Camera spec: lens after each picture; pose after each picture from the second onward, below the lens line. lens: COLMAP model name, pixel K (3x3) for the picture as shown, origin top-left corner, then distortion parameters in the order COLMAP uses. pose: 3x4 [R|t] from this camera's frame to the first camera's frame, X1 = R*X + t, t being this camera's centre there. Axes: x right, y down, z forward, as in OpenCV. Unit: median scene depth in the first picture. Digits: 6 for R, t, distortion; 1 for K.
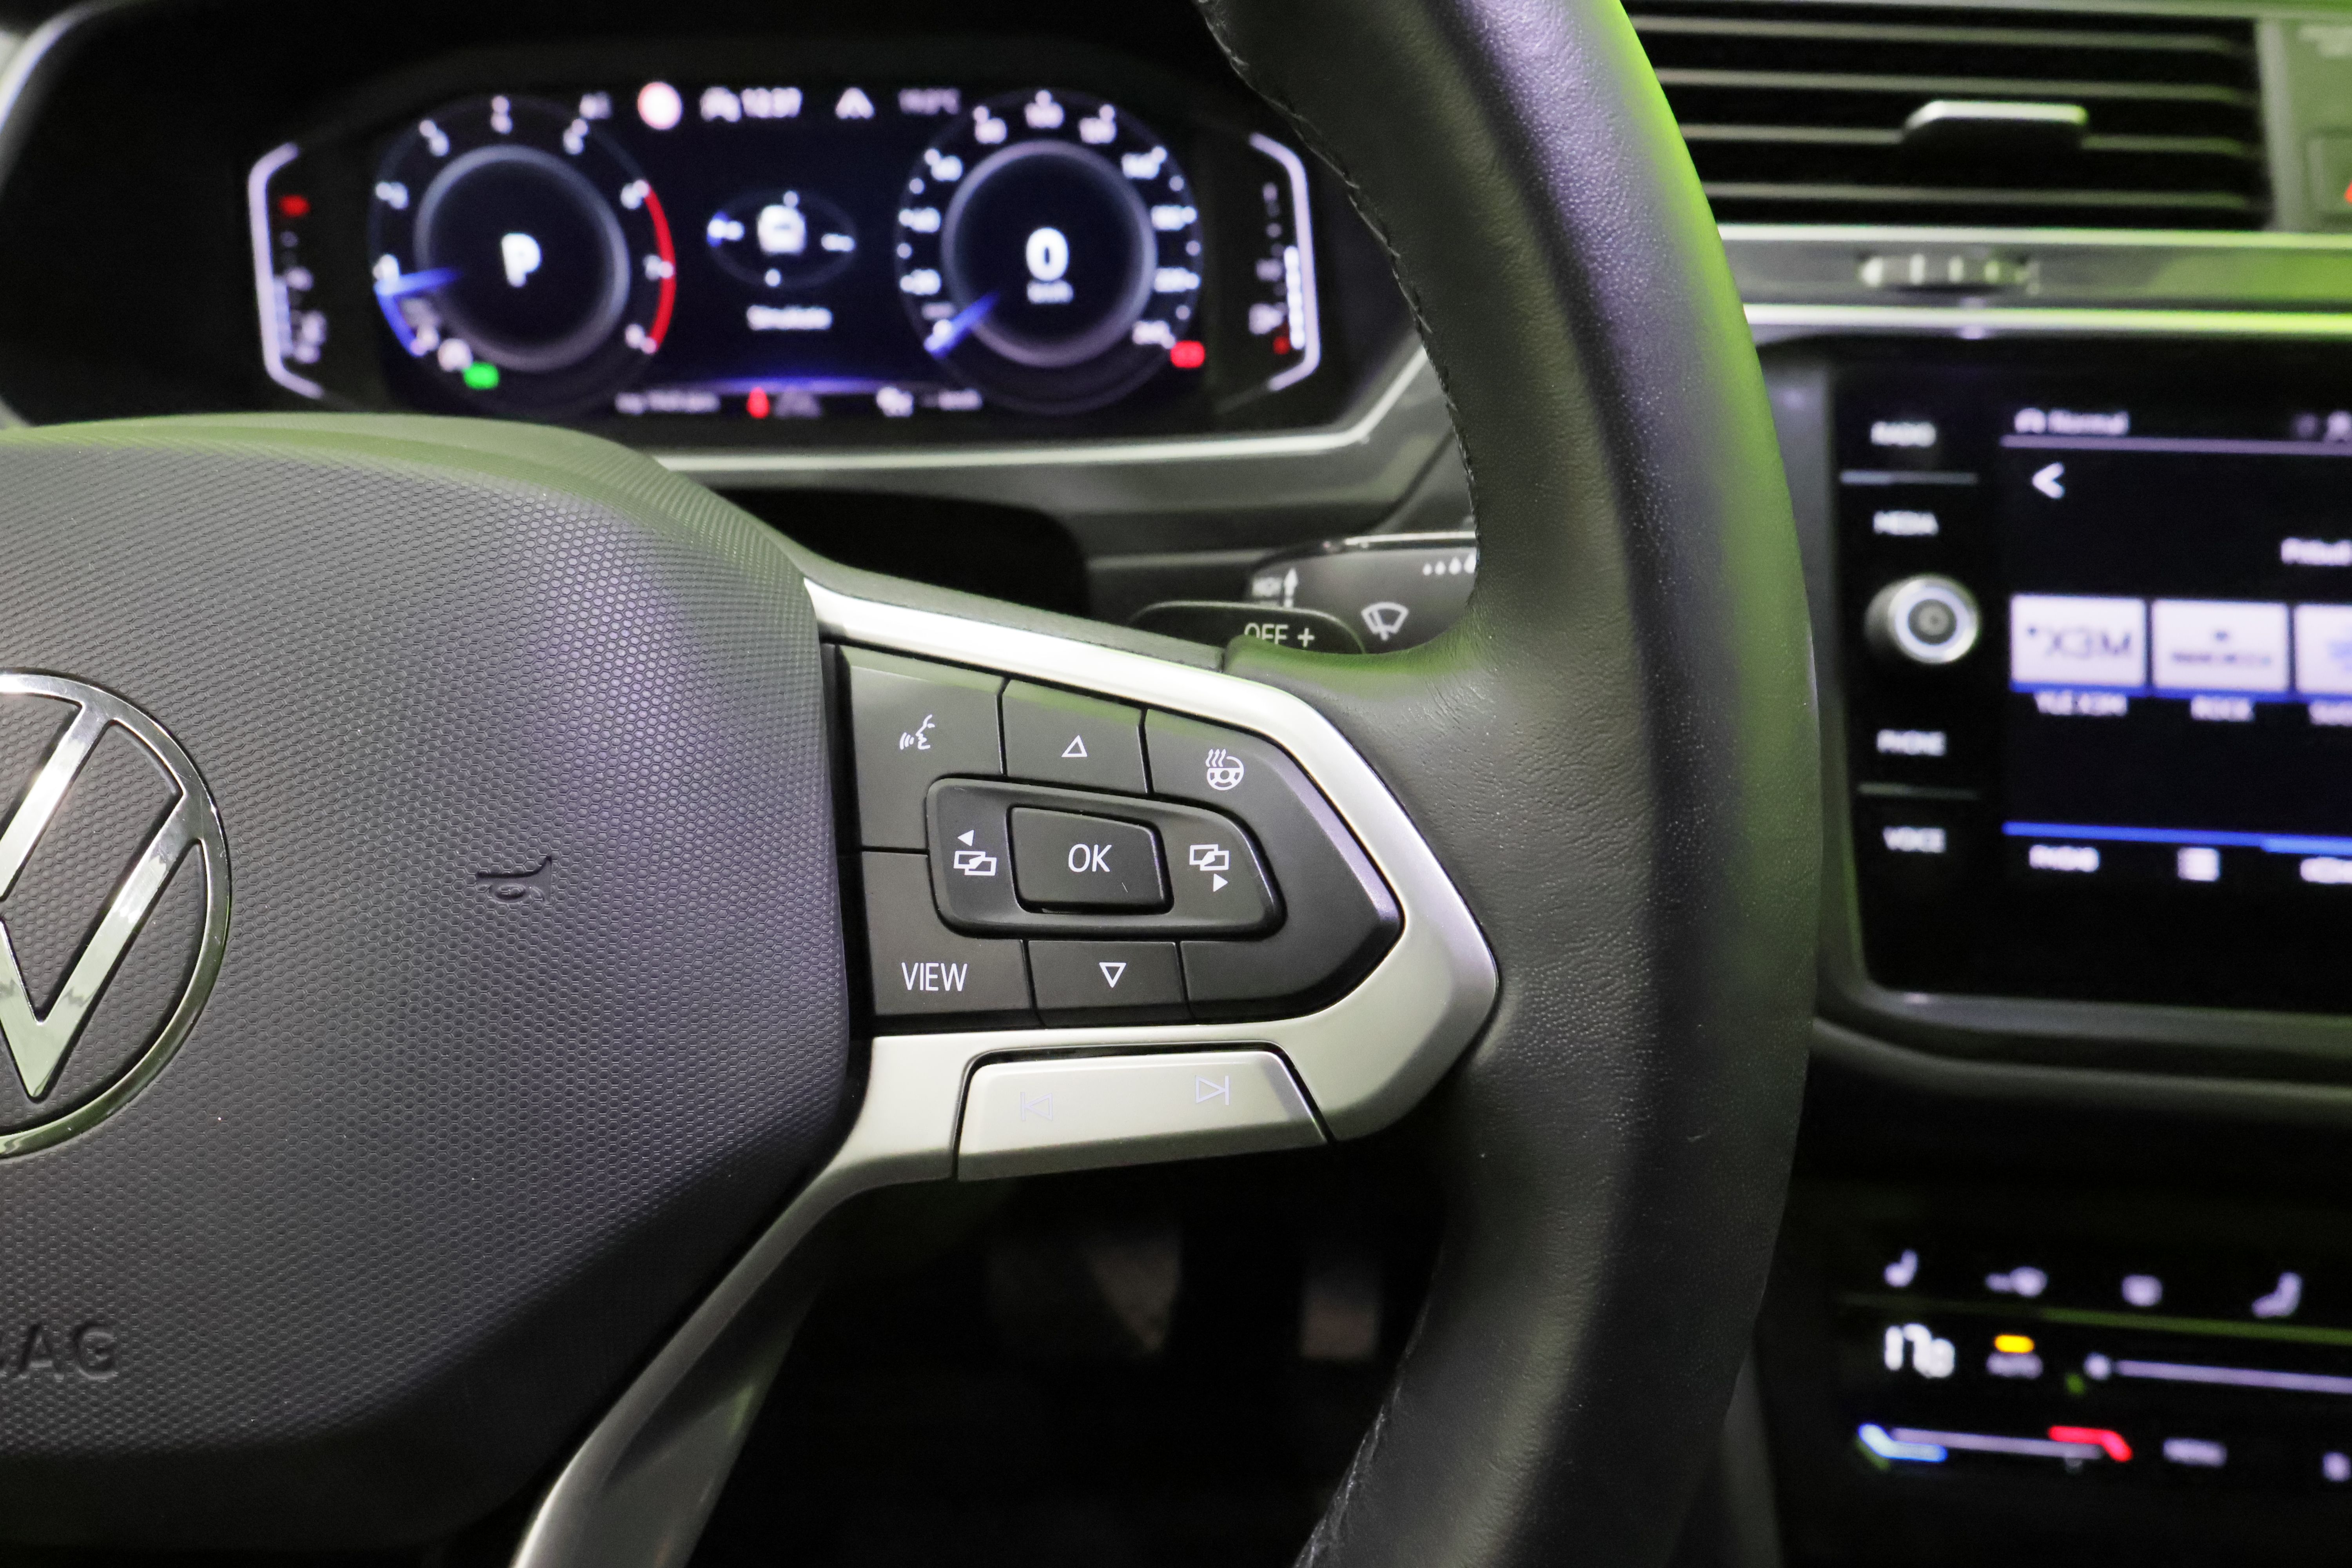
lens RADIAL K [[1607.4, 0, 1178.9], [0, 1607.4, 787.8], [0, 0, 1]] dist [0.004759, 0.002187]
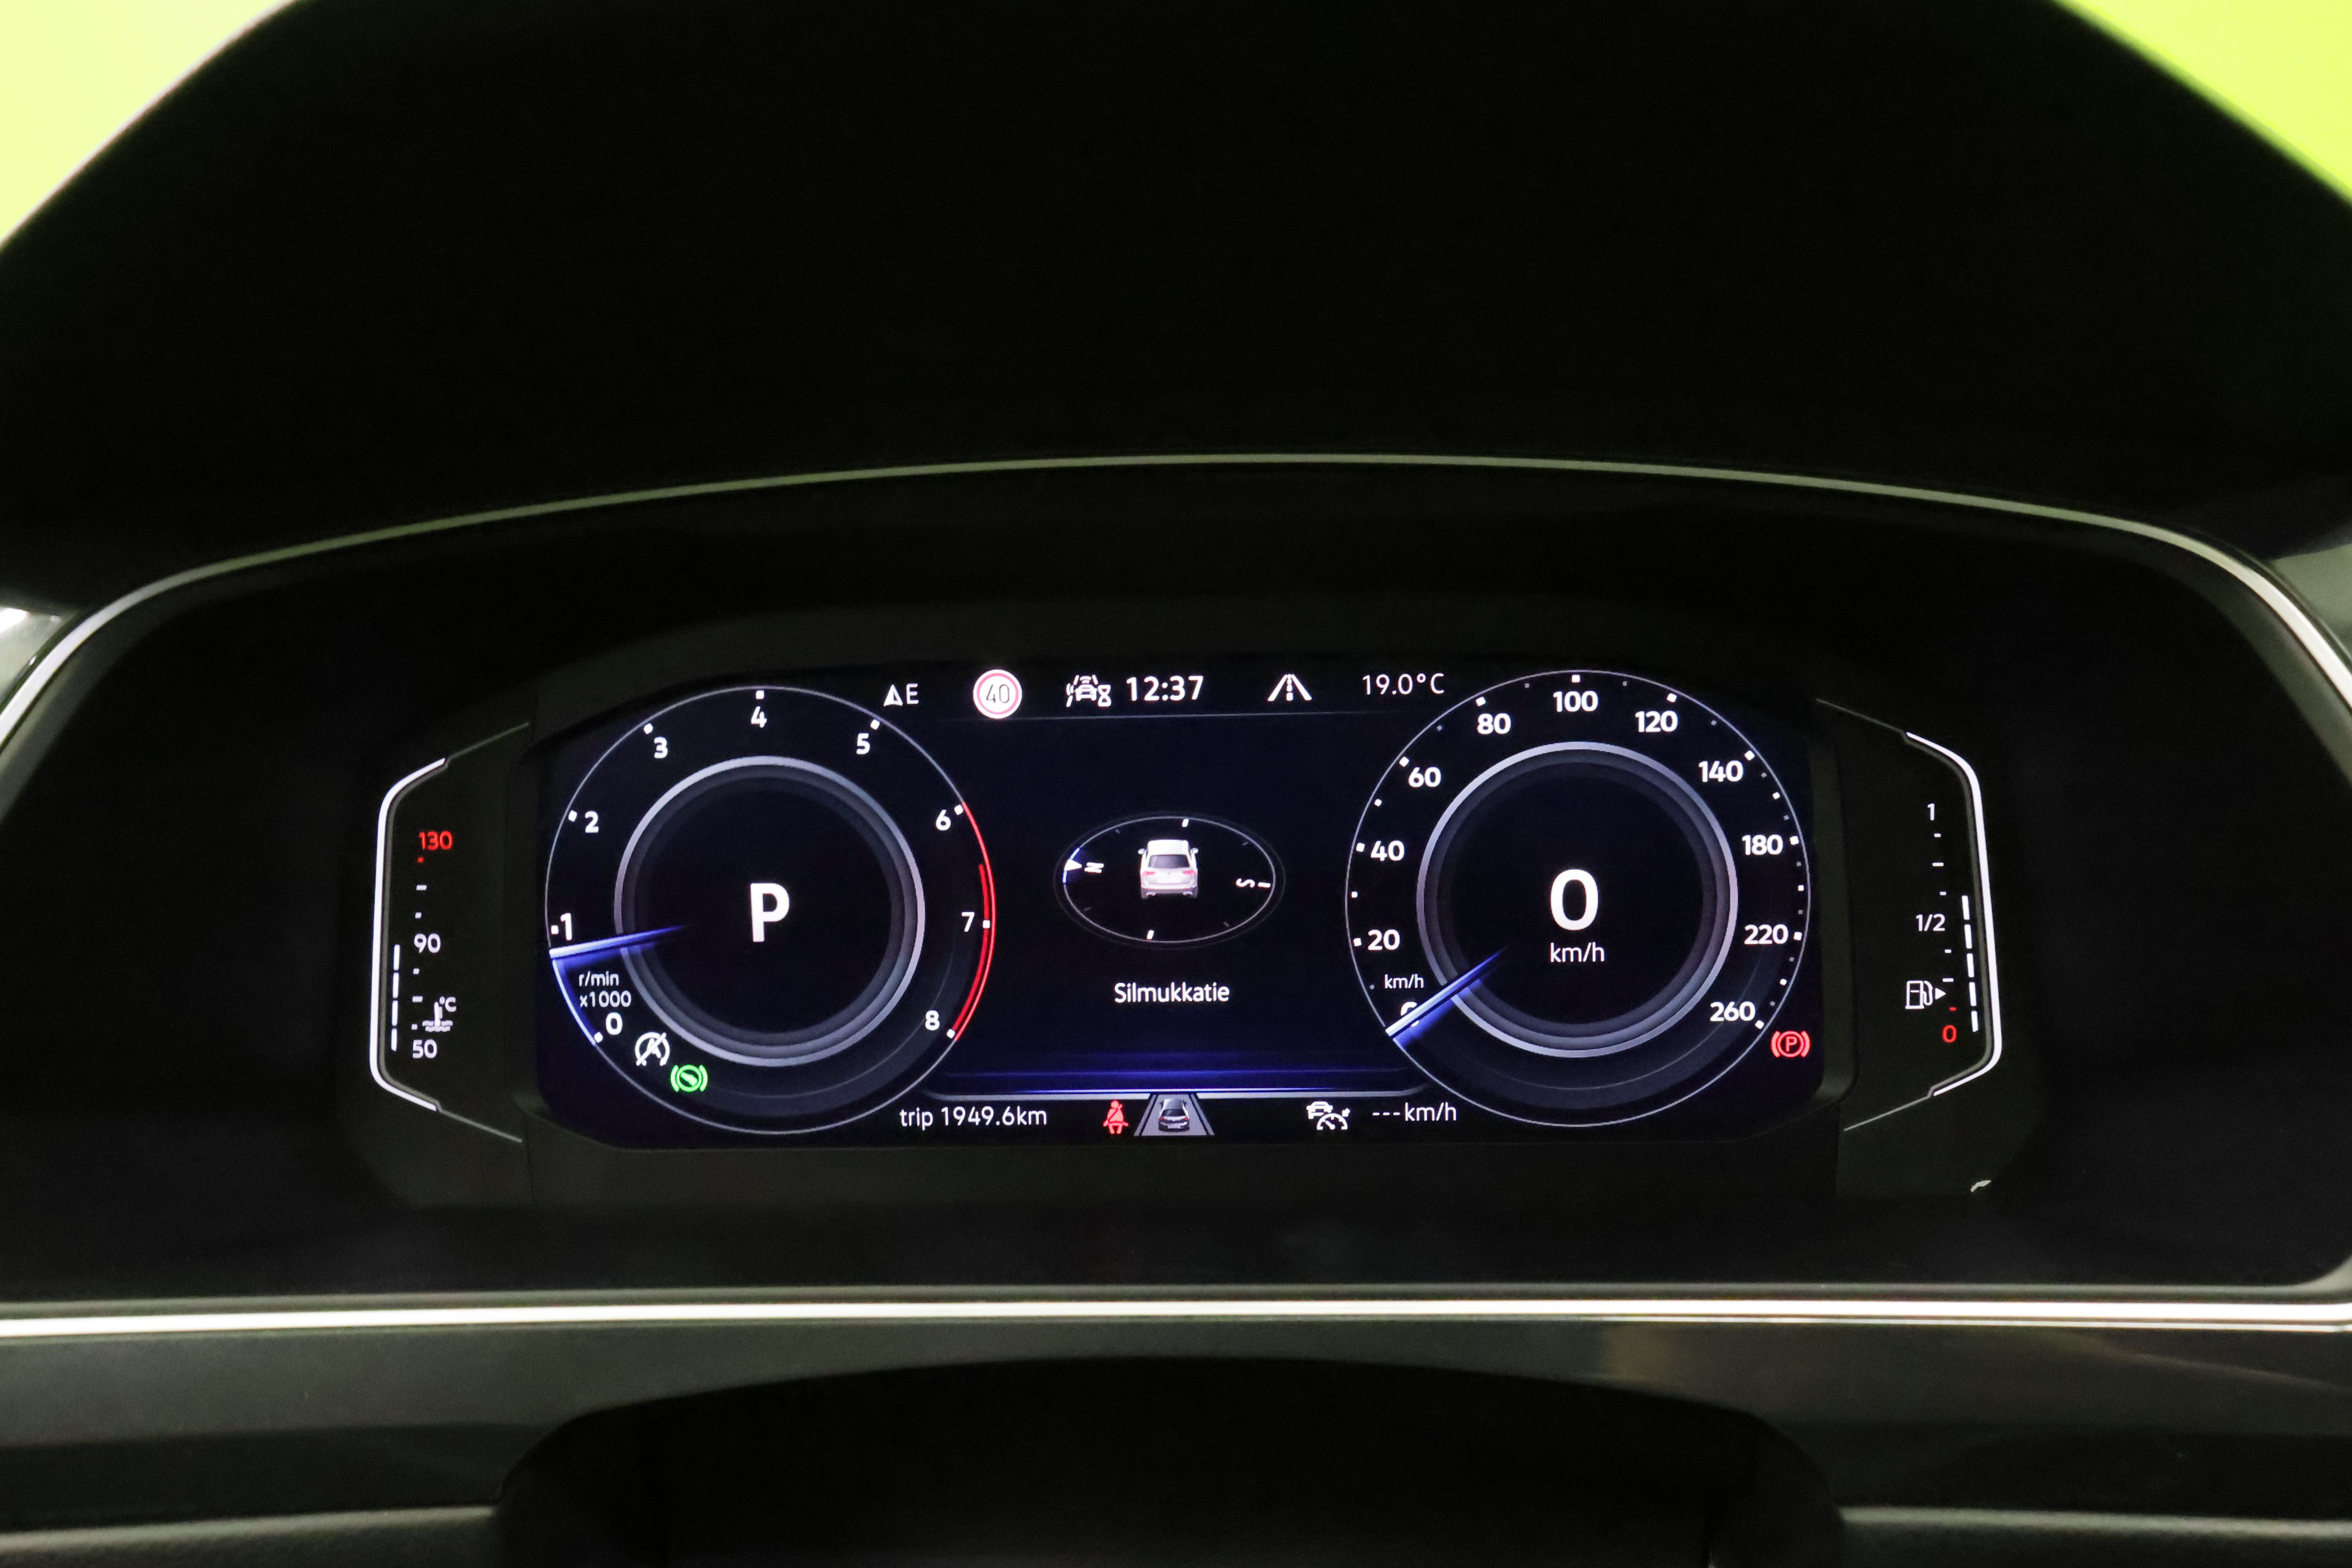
lens RADIAL K [[1607.4, 0, 1169.4], [0, 1607.4, 790.9], [0, 0, 1]] dist [0.004759, 0.002187]
pose [[0.999942, -0.009780, -0.004492, -0.249806], [0.008292, 0.966190, -0.257697, -0.212215], [0.006861, 0.257645, 0.966215, 0.364859]]
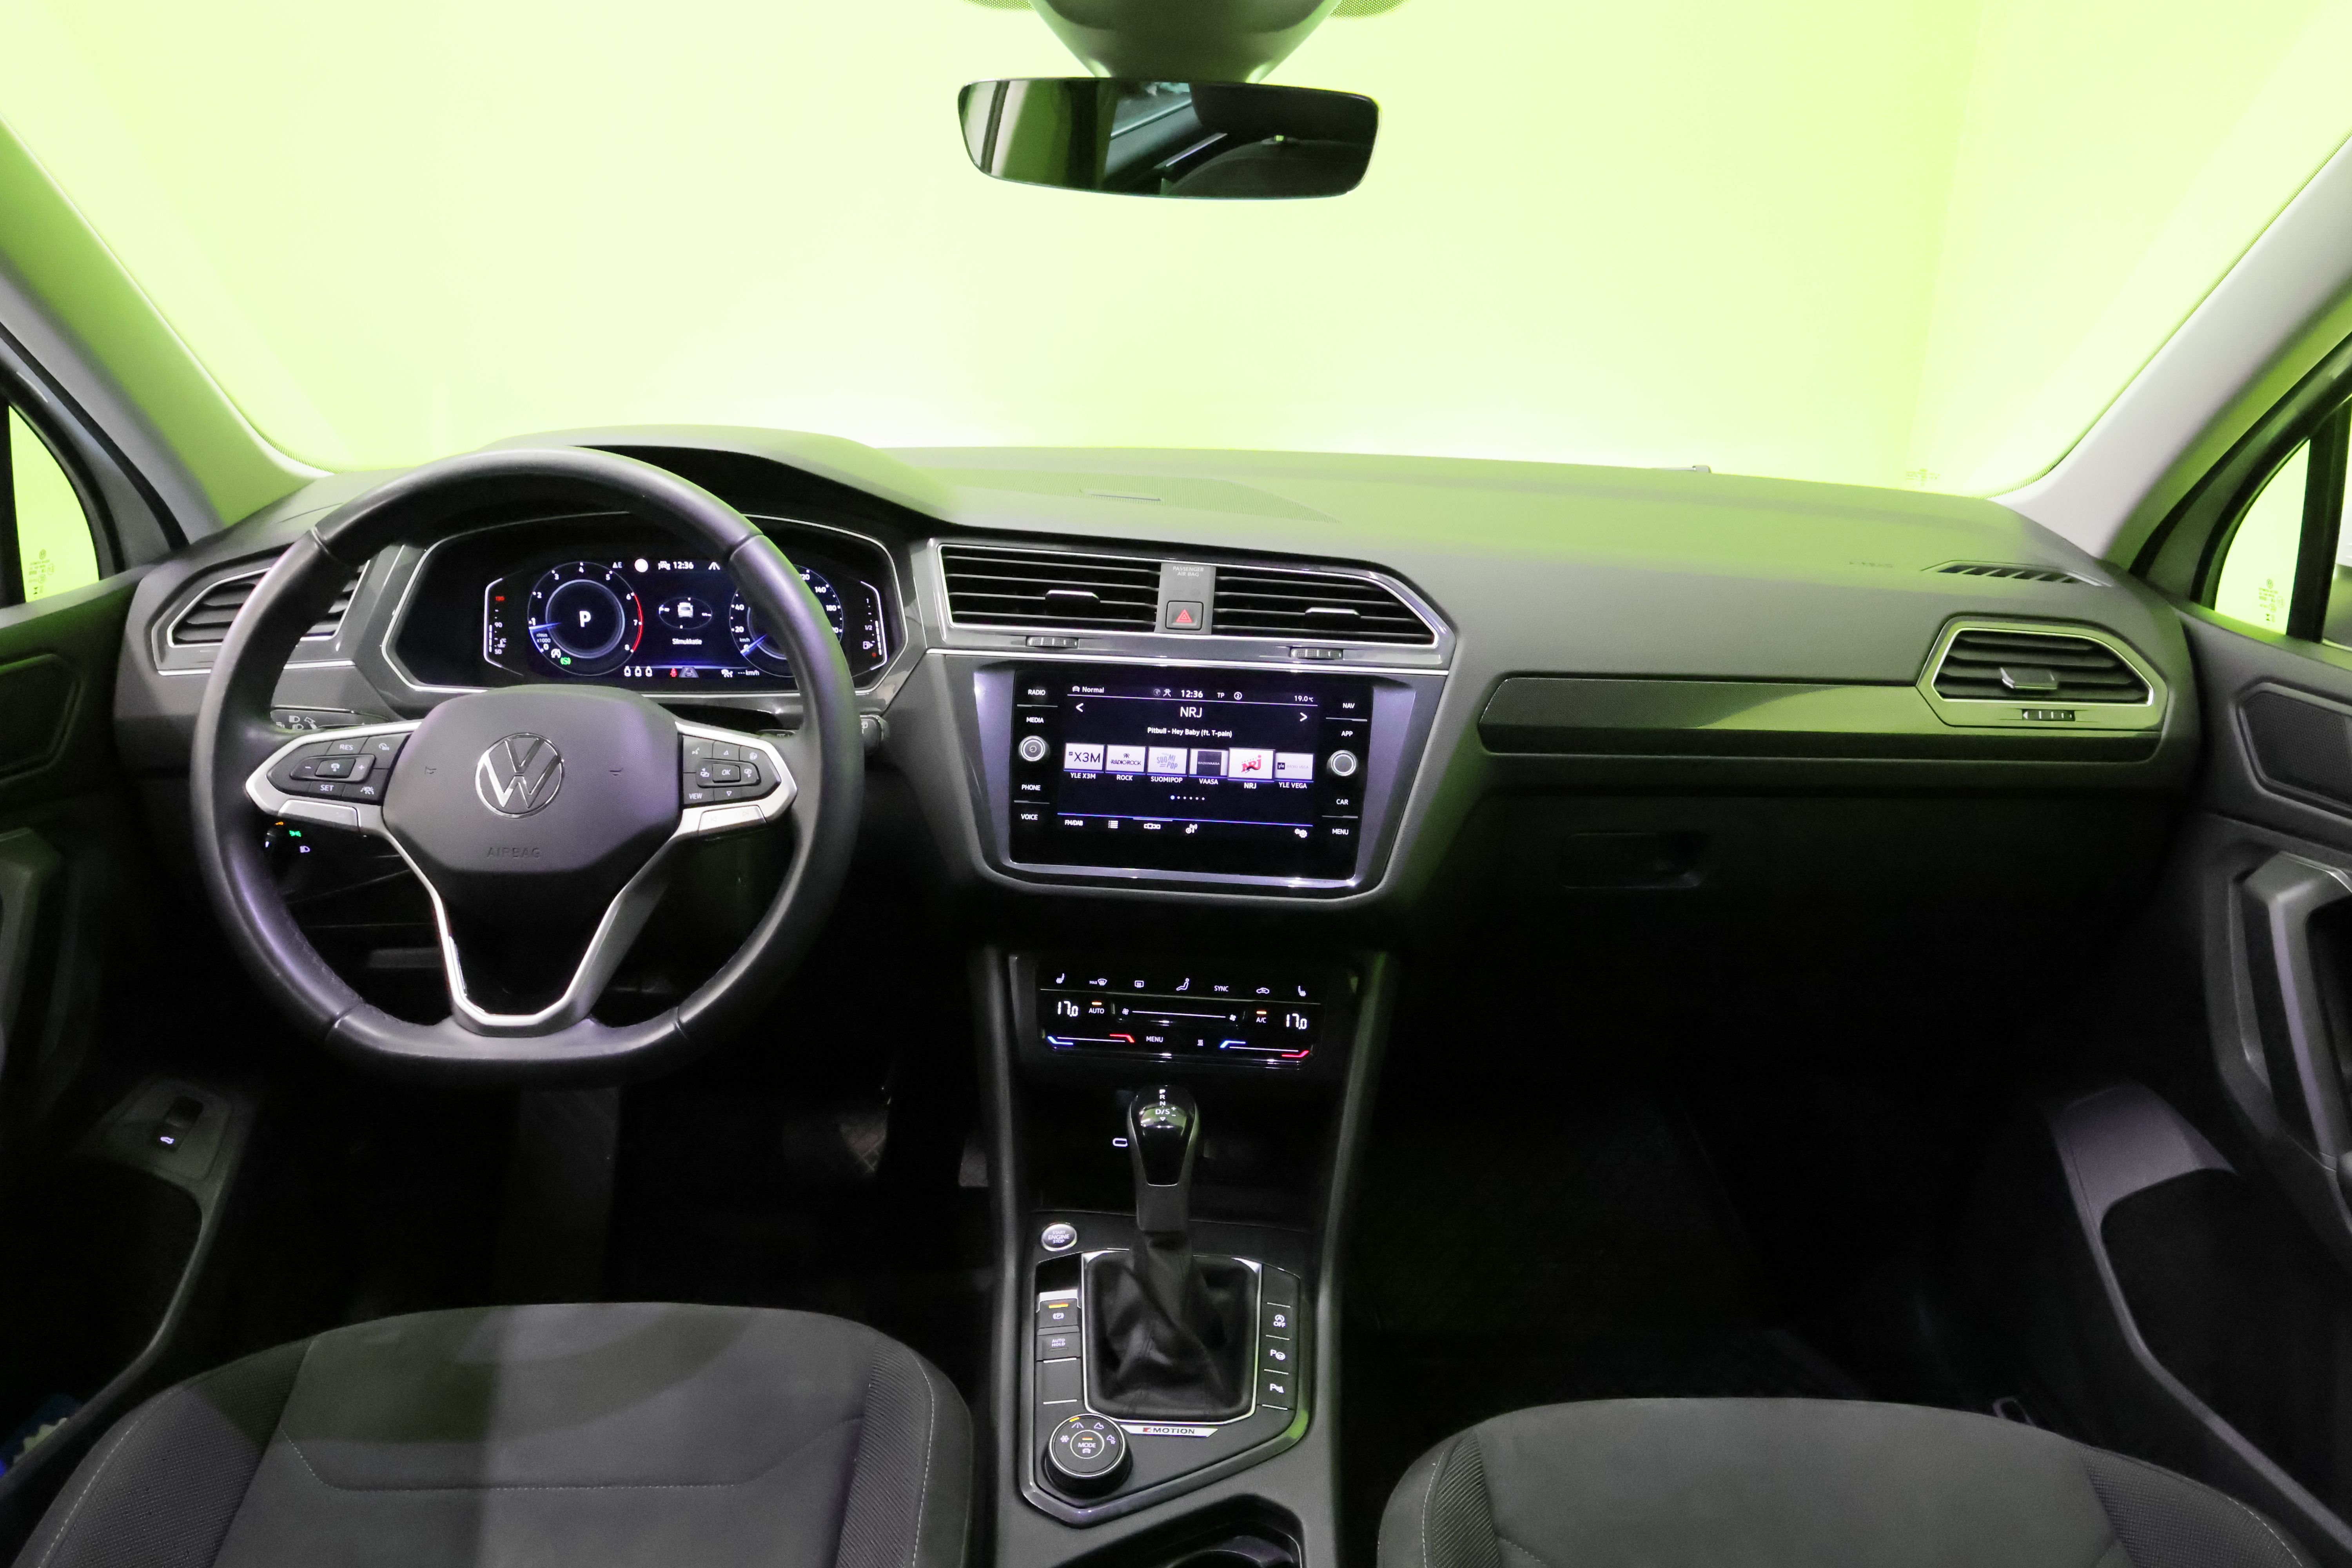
lens RADIAL K [[1607.4, 0, 1152.9], [0, 1607.4, 793.8], [0, 0, 1]] dist [0.004759, 0.002187]
pose [[0.999537, 0.011776, 0.028072, 0.462761], [-0.007722, 0.990068, -0.140377, 0.326785], [-0.029446, 0.140095, 0.989700, -1.639839]]
